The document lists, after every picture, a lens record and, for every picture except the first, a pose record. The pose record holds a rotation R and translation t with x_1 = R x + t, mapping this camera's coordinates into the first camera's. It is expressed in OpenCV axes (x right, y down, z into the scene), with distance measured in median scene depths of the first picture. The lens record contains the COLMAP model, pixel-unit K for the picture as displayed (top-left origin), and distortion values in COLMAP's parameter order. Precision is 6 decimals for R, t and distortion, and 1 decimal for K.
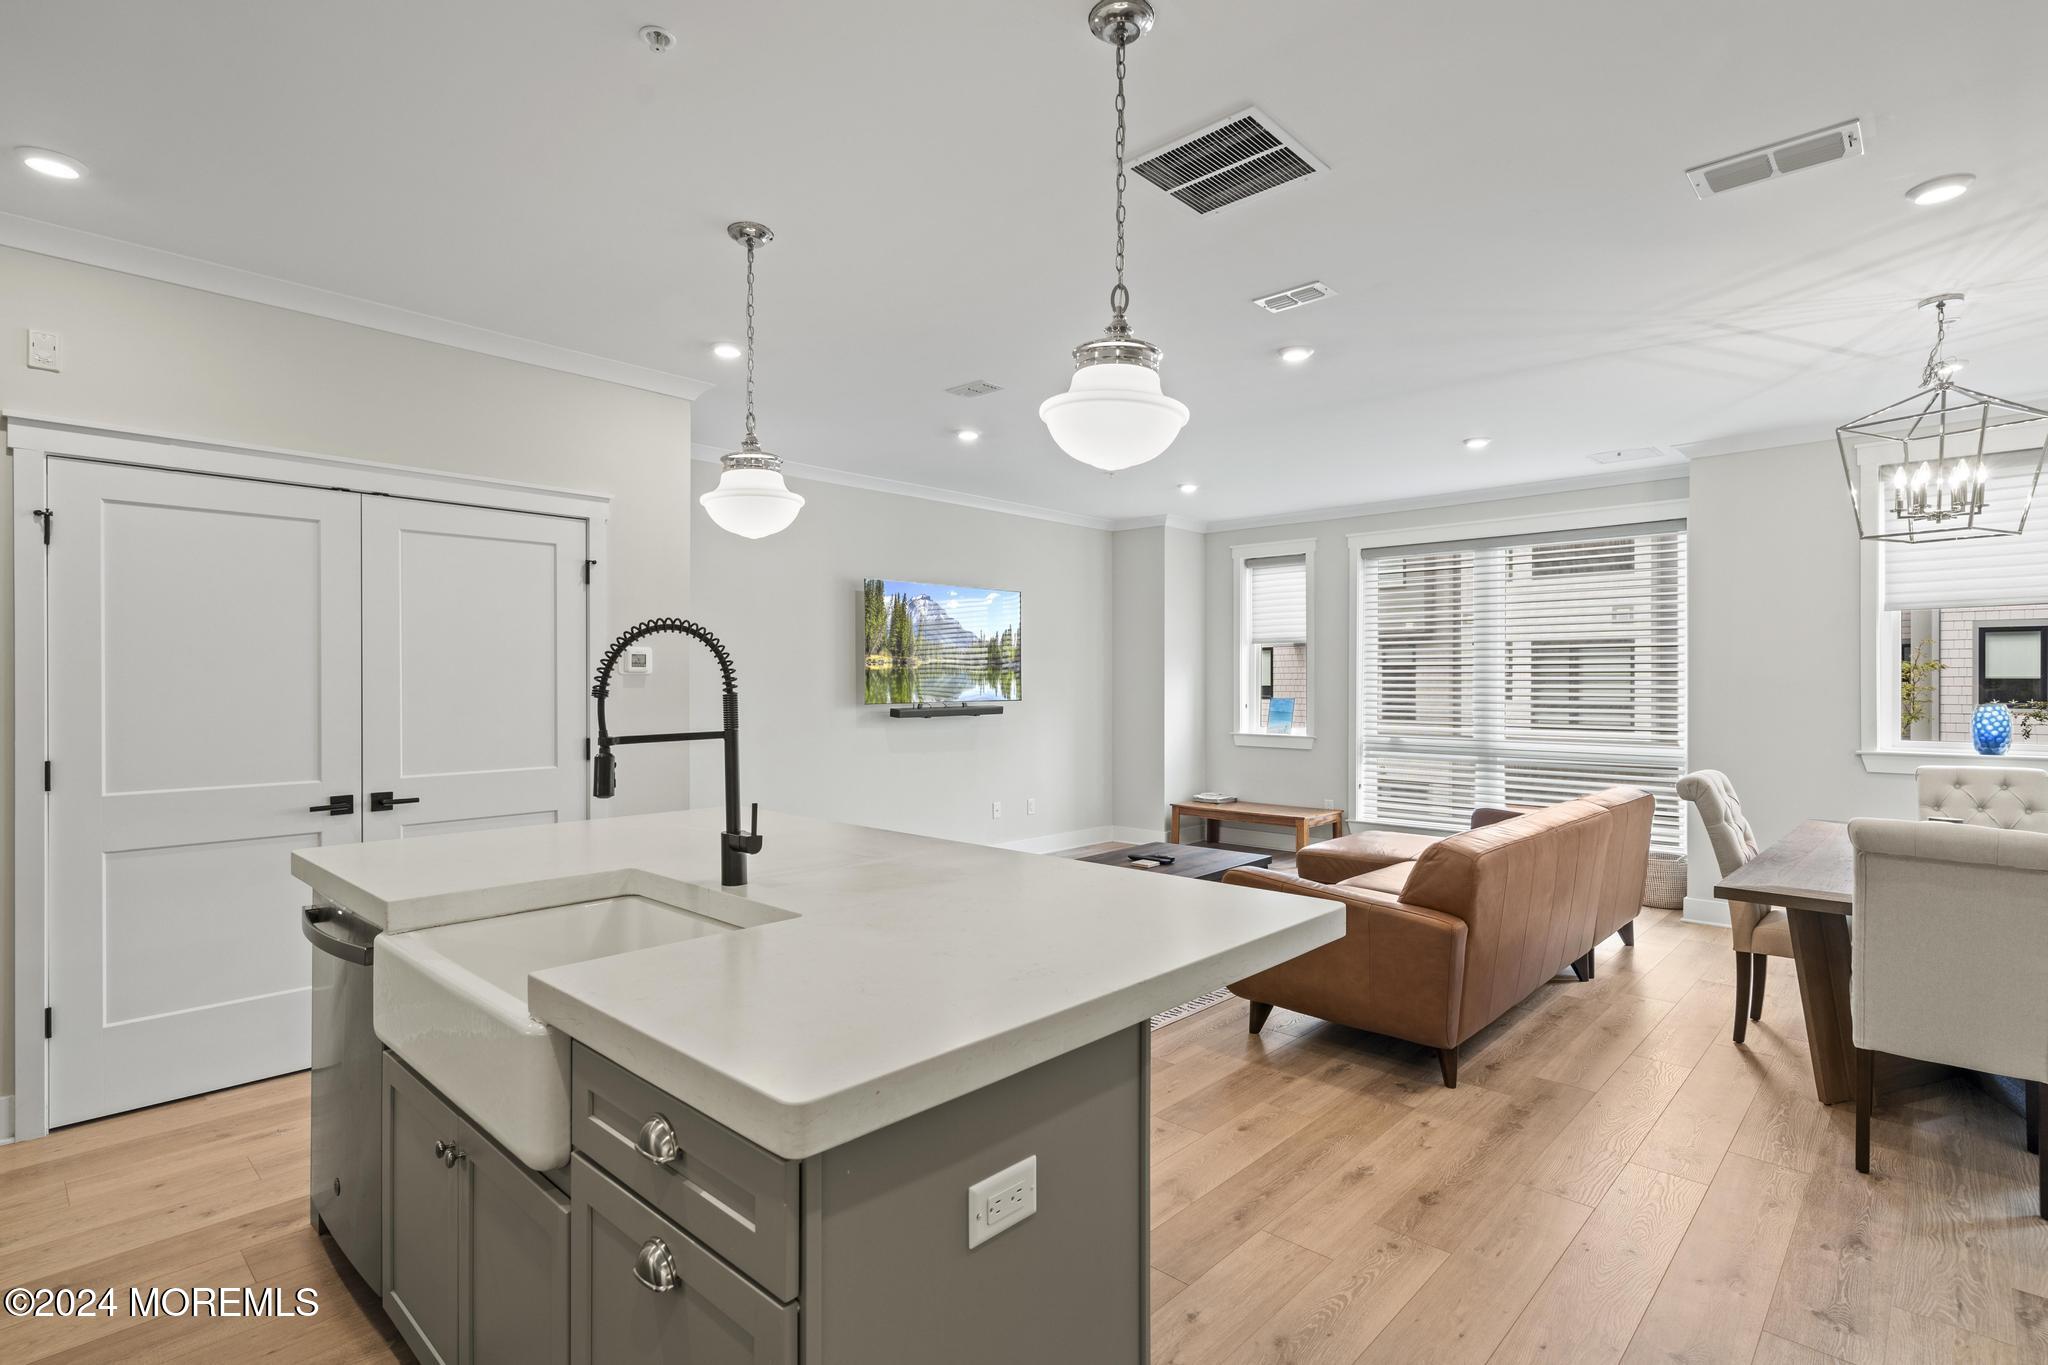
lens RADIAL K [[995.1, 0, 1030.1], [0, 995.1, 685.4], [0, 0, 1]] dist [0.003480, -0.000229]
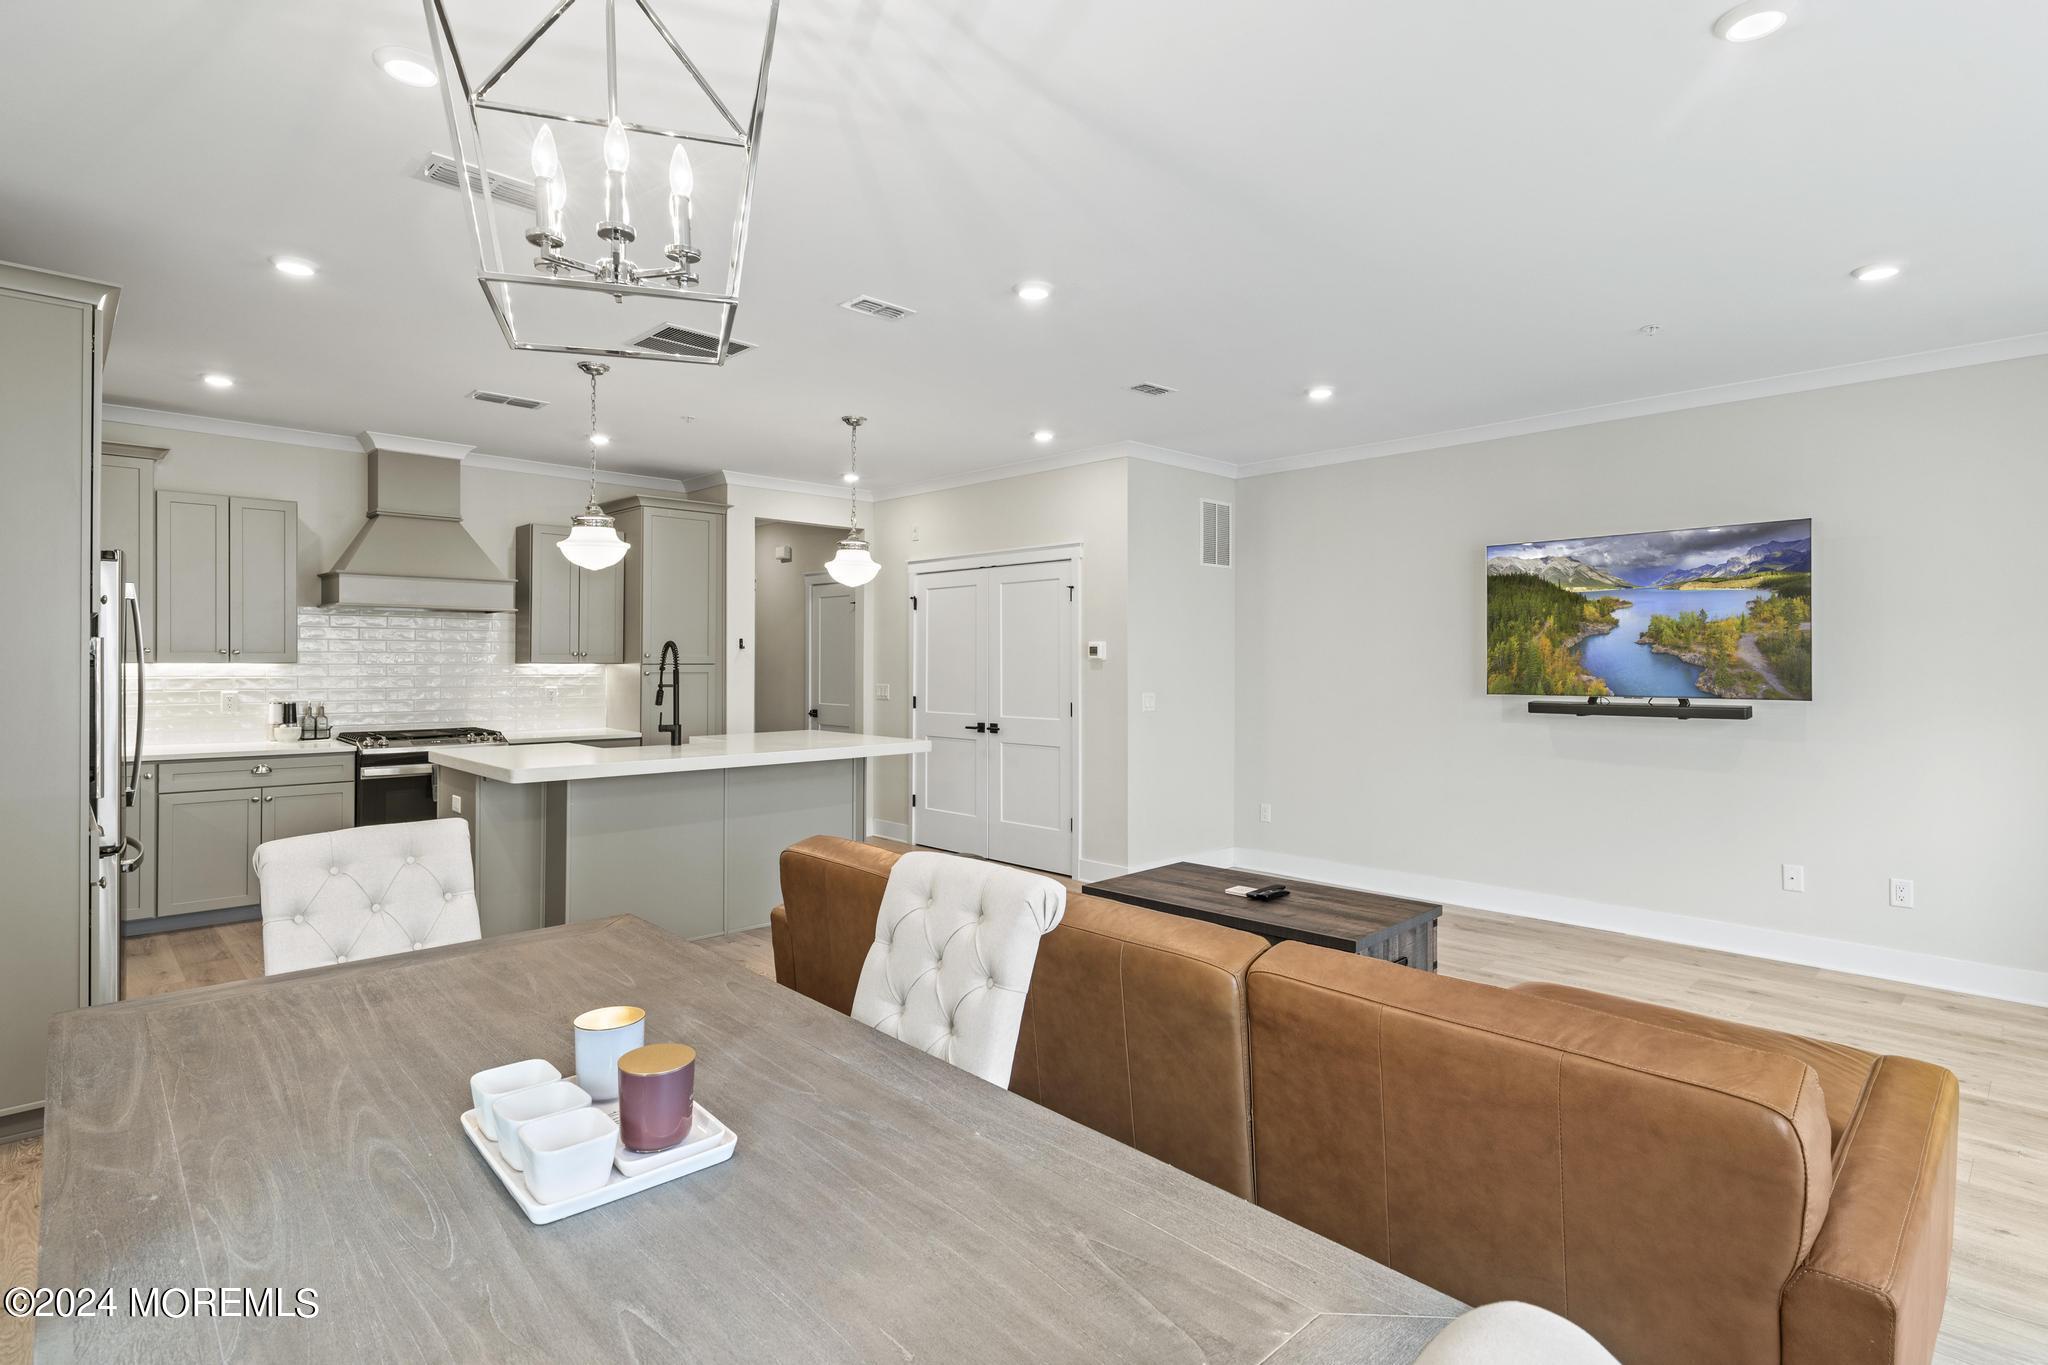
lens RADIAL K [[995.1, 0, 1031.0], [0, 995.1, 666.5], [0, 0, 1]] dist [0.003480, -0.000229]
pose [[-0.044371, 0.003245, -0.999010, 1.018387], [-0.007308, 0.999967, 0.003572, -0.007068], [0.998988, 0.007460, -0.044345, 0.942514]]
